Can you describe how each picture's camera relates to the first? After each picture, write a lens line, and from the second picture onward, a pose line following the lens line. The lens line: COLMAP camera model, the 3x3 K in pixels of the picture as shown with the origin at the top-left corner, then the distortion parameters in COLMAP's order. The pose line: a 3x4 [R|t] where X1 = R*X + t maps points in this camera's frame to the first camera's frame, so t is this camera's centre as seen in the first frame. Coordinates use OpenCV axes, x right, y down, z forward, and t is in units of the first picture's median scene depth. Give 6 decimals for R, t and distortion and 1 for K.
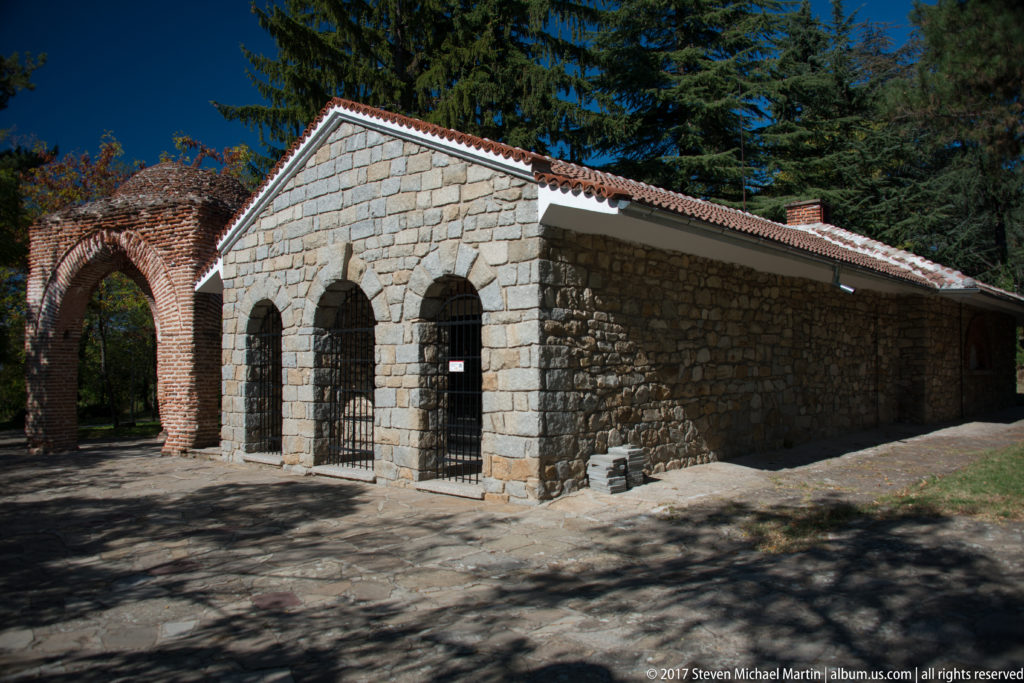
lens RADIAL K [[830.6, 0, 512.0], [0, 830.6, 341.5], [0, 0, 1]] dist [-0.137736, 0.071468]
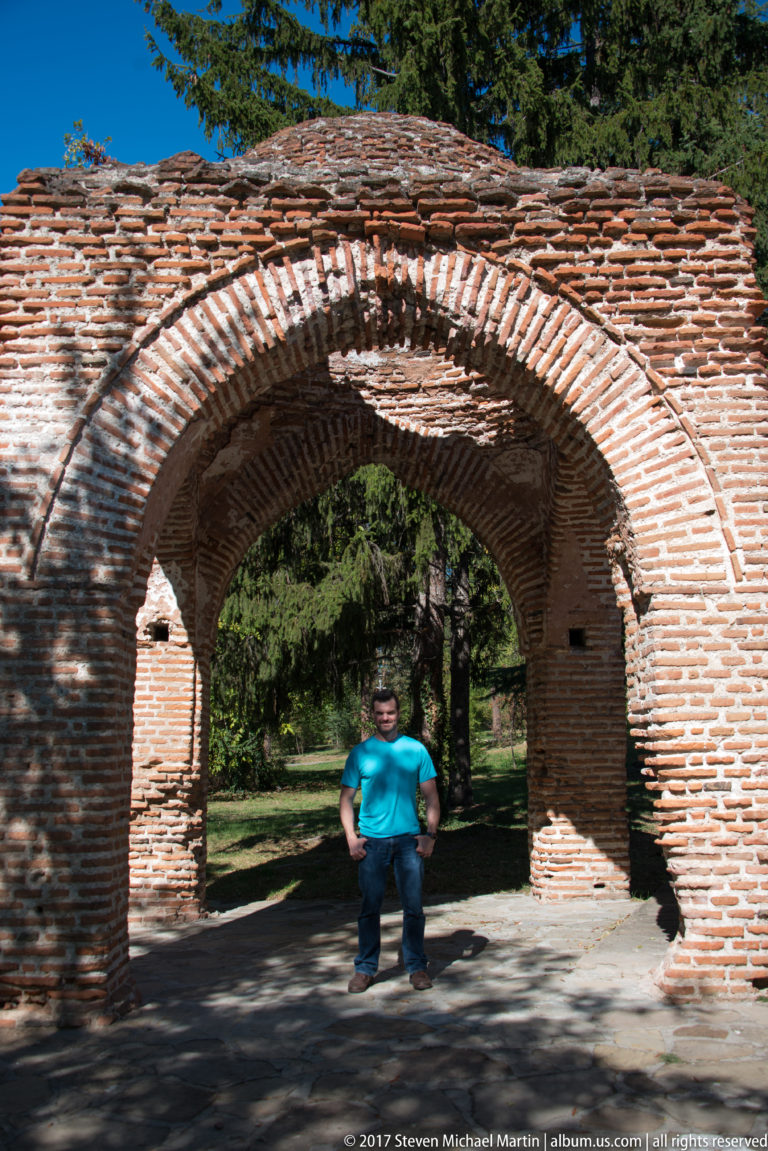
lens RADIAL K [[1155.5, 0, 384.0], [0, 1155.5, 575.5], [0, 0, 1]] dist [-0.022413, -0.021267]
pose [[0.919945, 0.064611, 0.386686, -0.692693], [-0.017927, 0.992227, -0.123142, 0.041467], [-0.391637, 0.106352, 0.913953, 0.646575]]
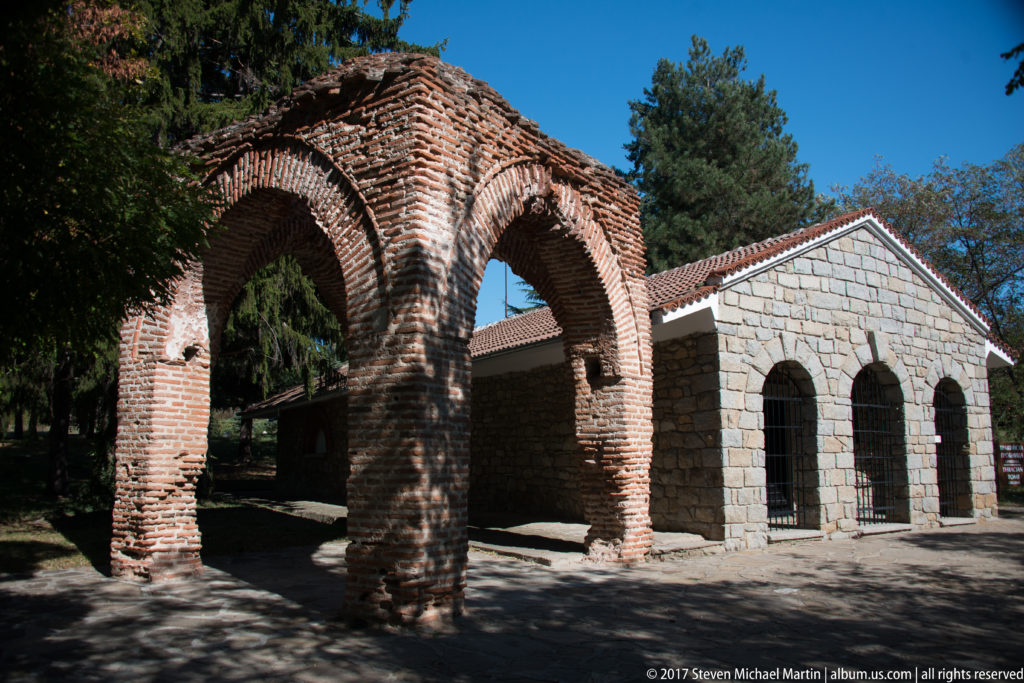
lens RADIAL K [[830.6, 0, 512.0], [0, 830.6, 341.5], [0, 0, 1]] dist [-0.137736, 0.071468]
pose [[0.225376, 0.154742, 0.961905, -1.086062], [-0.037249, 0.987953, -0.150205, 0.067104], [-0.973560, -0.001977, 0.228425, 0.939294]]
